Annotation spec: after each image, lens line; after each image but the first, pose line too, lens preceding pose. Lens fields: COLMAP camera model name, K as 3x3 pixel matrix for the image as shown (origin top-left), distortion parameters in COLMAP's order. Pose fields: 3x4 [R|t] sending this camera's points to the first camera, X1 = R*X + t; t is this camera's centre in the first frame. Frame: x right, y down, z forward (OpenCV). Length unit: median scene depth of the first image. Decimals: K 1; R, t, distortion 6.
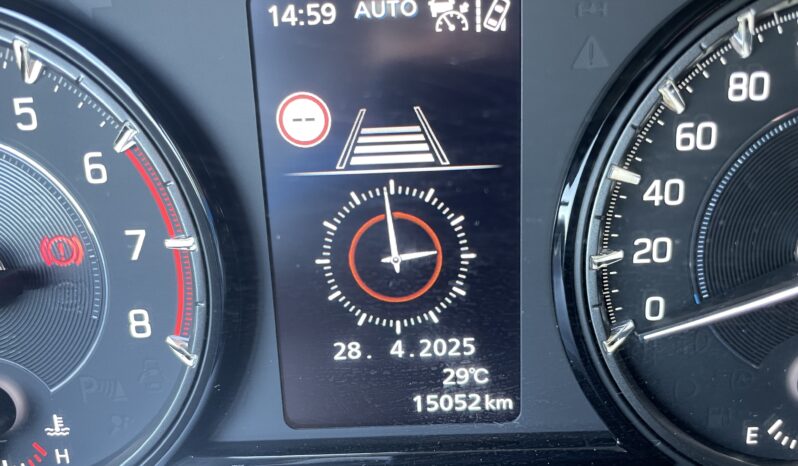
lens RADIAL K [[607.6, 0, 406.5], [0, 607.6, 233.8], [0, 0, 1]] dist [0.037418, -0.005832]
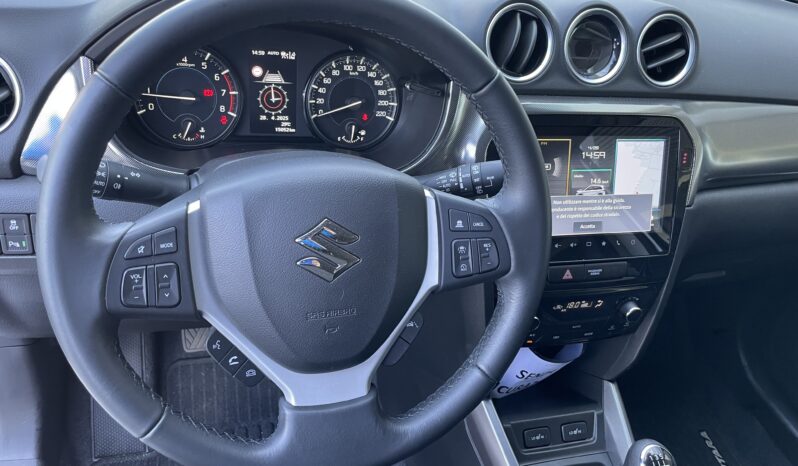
lens RADIAL K [[607.6, 0, 406.5], [0, 607.6, 233.8], [0, 0, 1]] dist [0.037418, -0.005832]
pose [[0.932963, -0.007615, 0.359891, -0.871551], [-0.027712, 0.995290, 0.092899, 0.693005], [-0.358903, -0.096645, 0.928358, -4.546759]]
